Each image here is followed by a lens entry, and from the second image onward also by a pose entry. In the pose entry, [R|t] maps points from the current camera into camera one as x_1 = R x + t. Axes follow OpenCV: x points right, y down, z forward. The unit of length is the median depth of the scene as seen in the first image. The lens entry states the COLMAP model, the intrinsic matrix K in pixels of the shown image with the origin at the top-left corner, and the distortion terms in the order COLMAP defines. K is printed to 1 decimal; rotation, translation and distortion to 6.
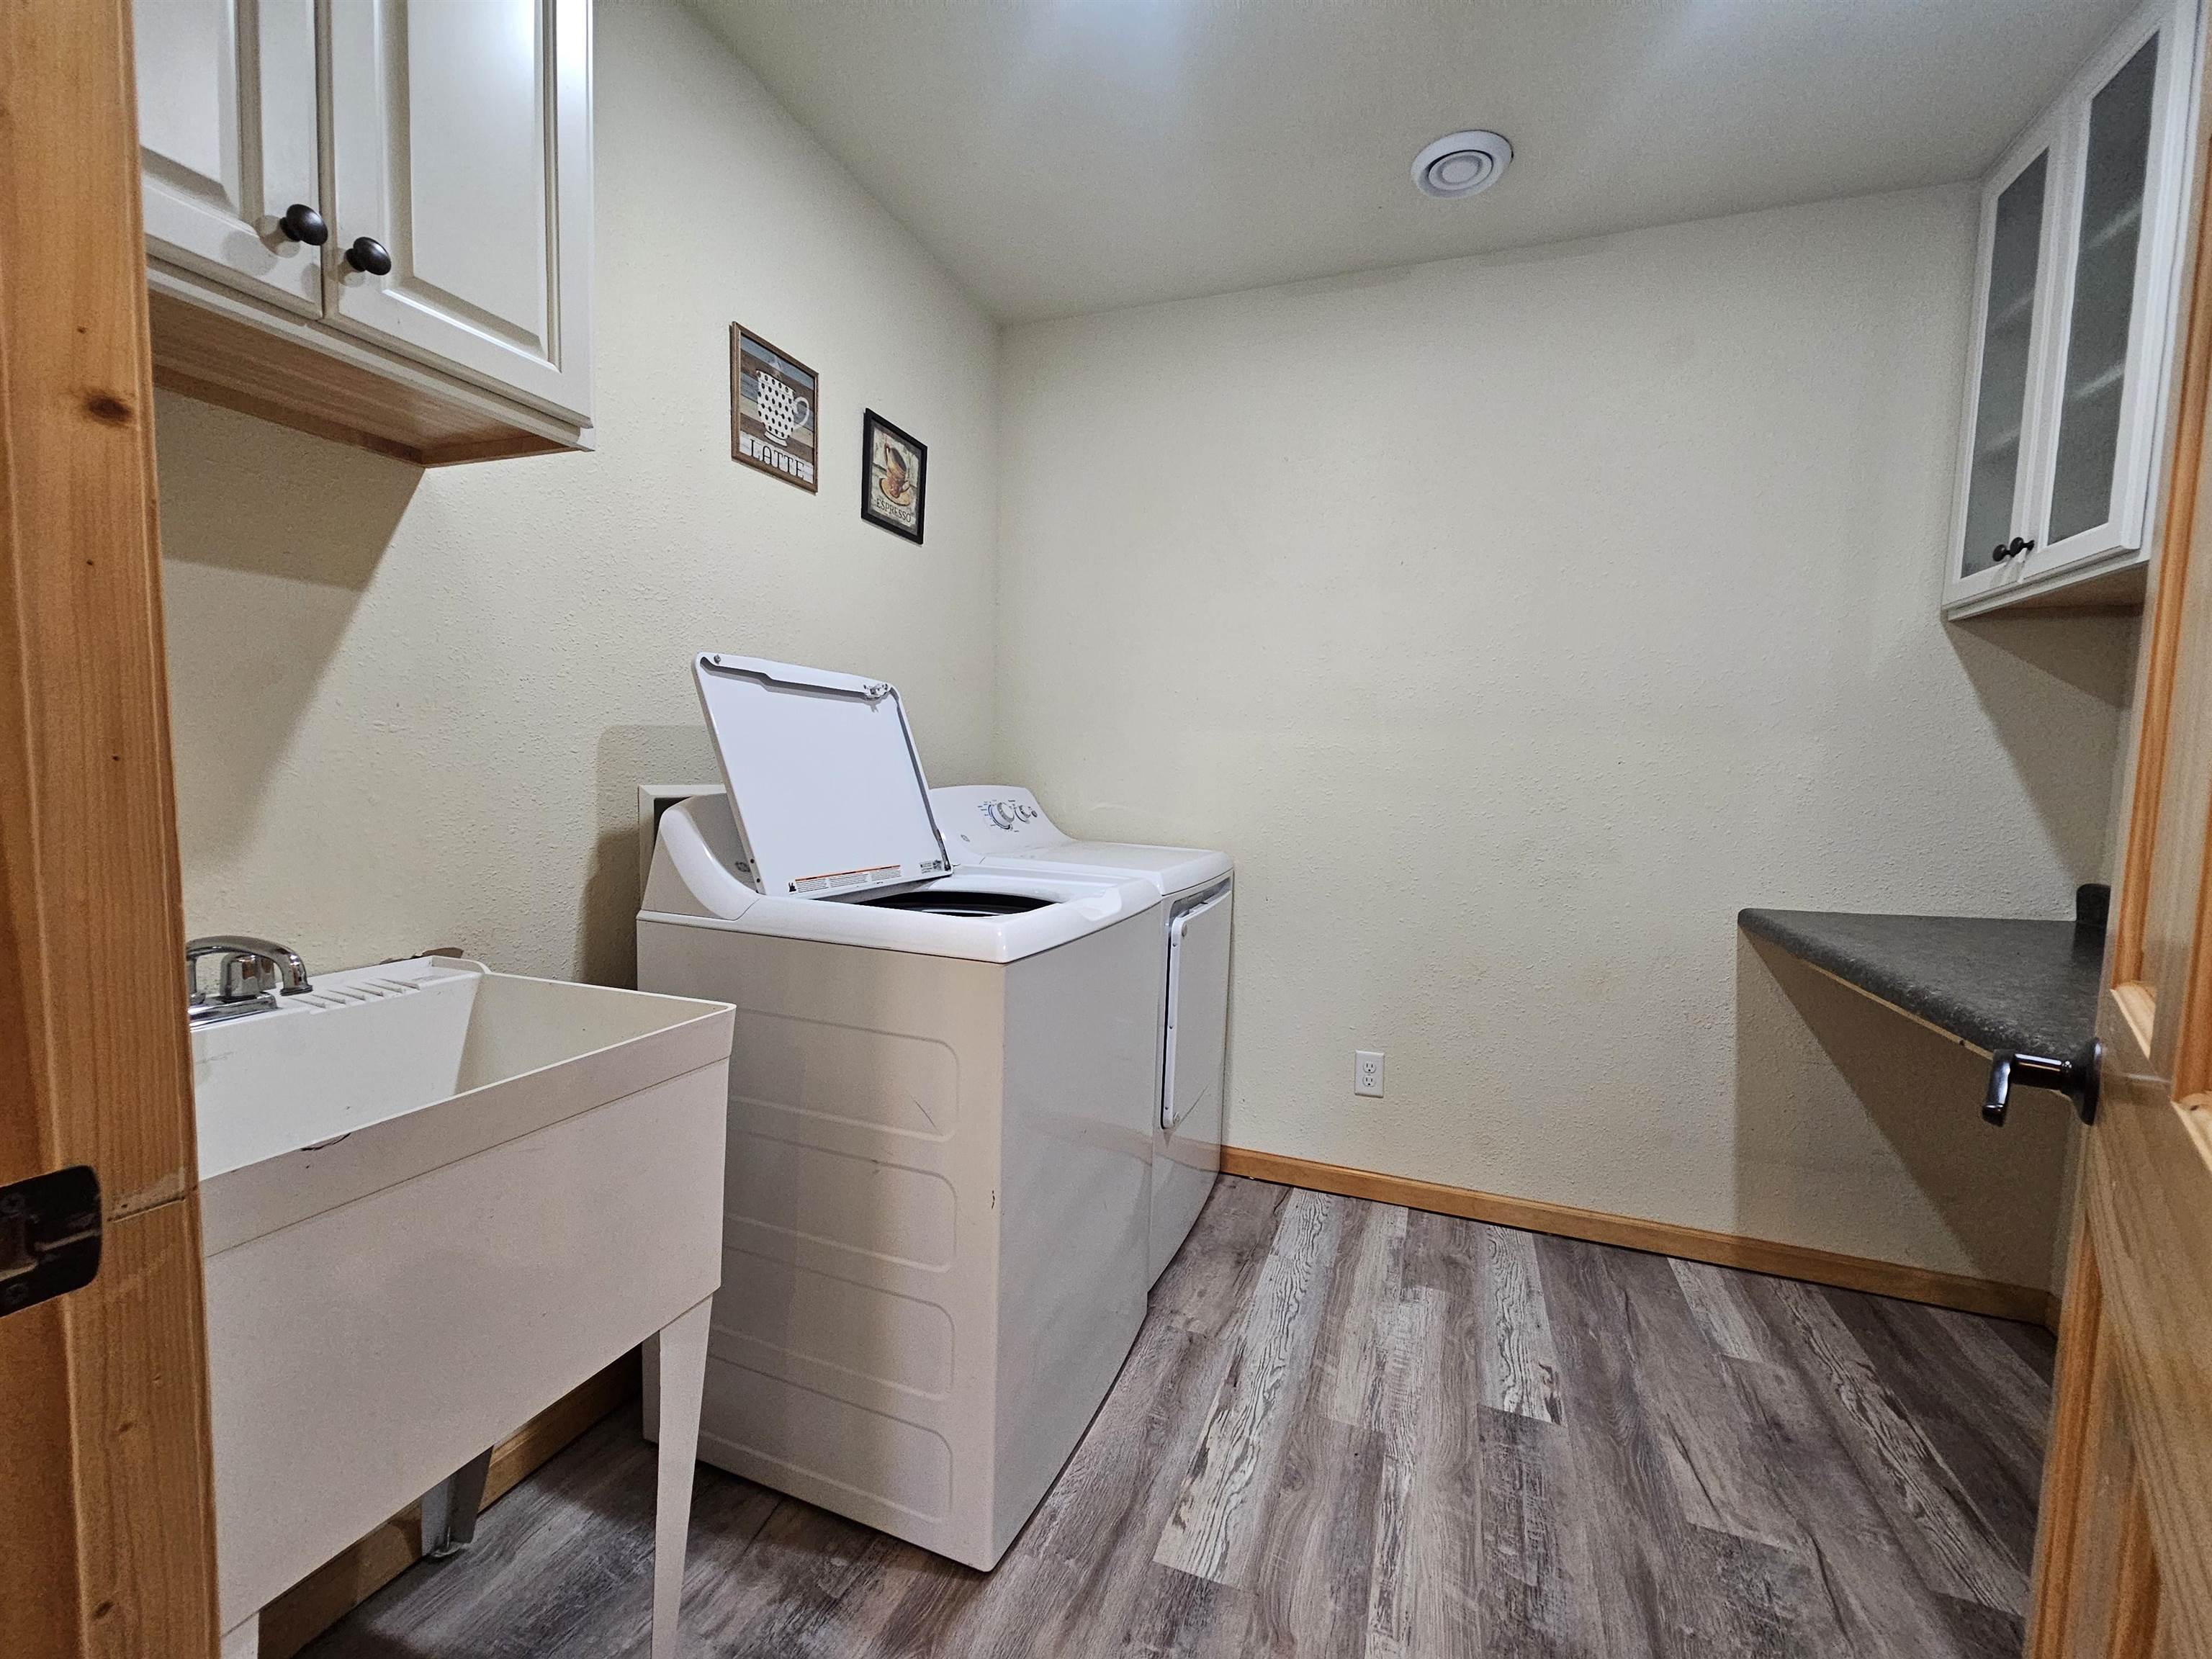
lens RADIAL K [[913.3, 0, 1104.7], [0, 913.3, 835.2], [0, 0, 1]] dist [-0.004179, 0.000822]
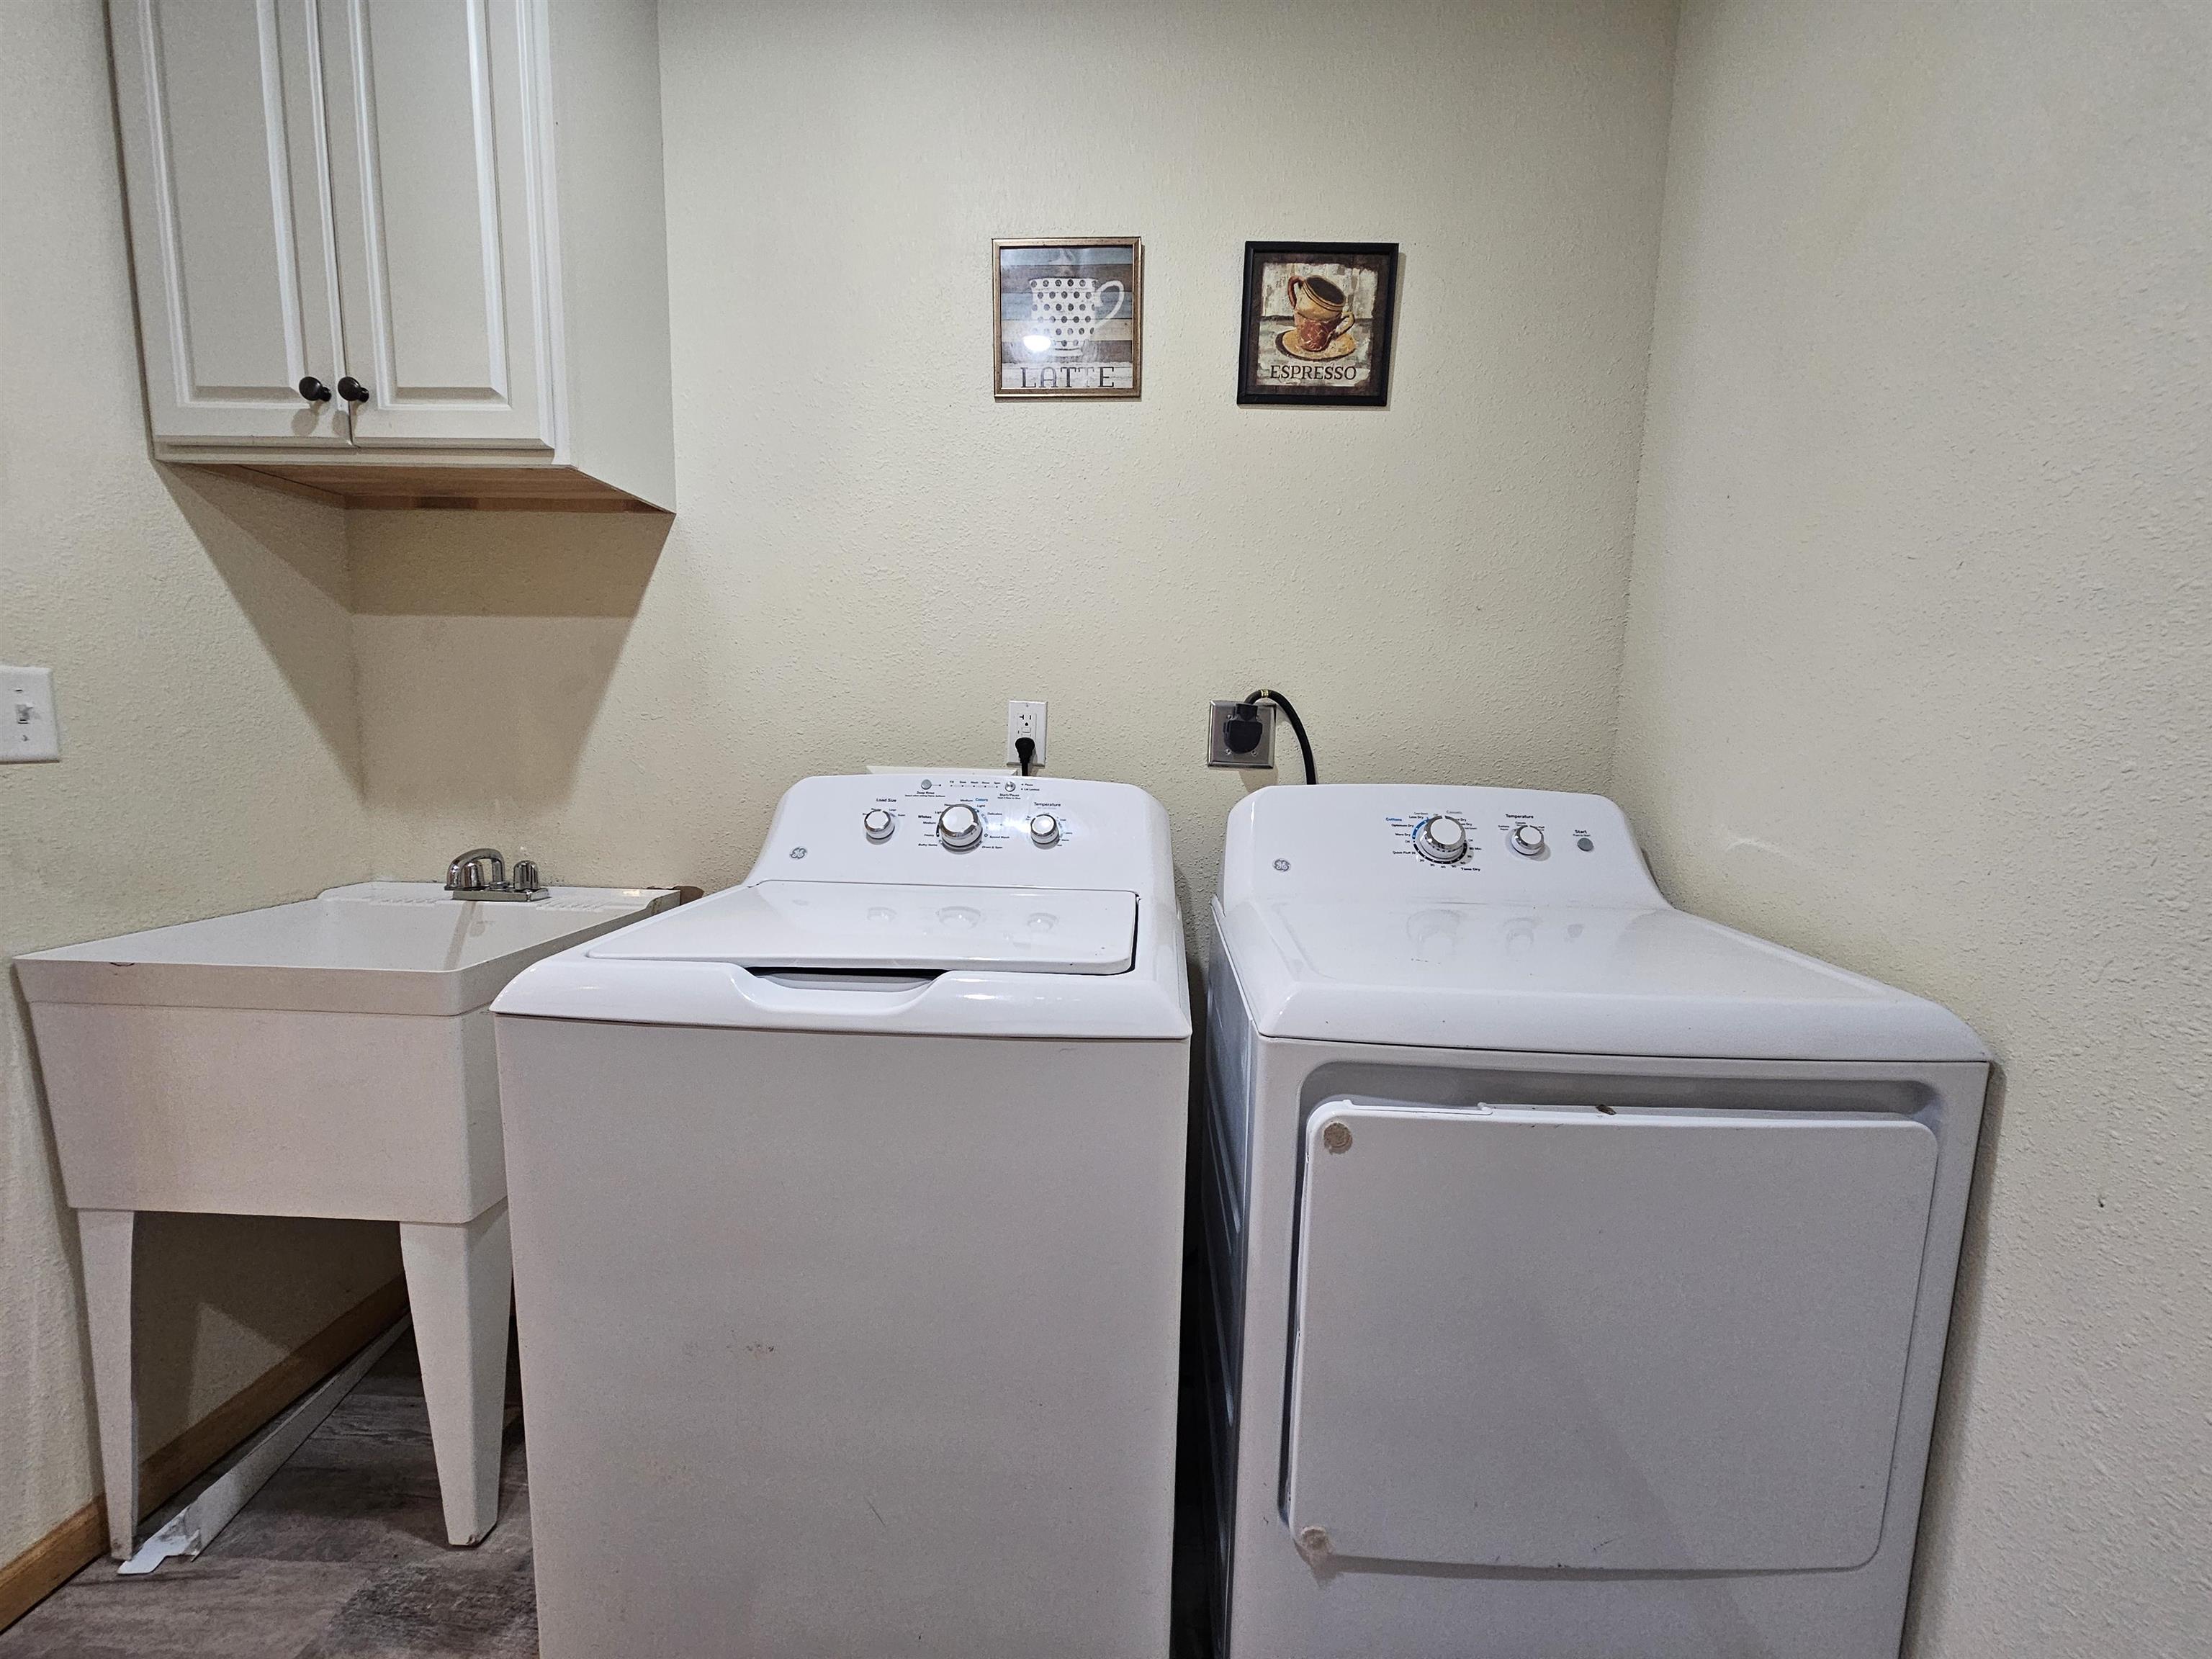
lens RADIAL K [[913.3, 0, 1107.6], [0, 913.3, 837.9], [0, 0, 1]] dist [-0.004179, 0.000822]
pose [[0.308950, 0.085289, -0.947246, 0.403230], [-0.083120, 0.994581, 0.062441, -0.045232], [0.947439, 0.059444, 0.314365, 0.690111]]
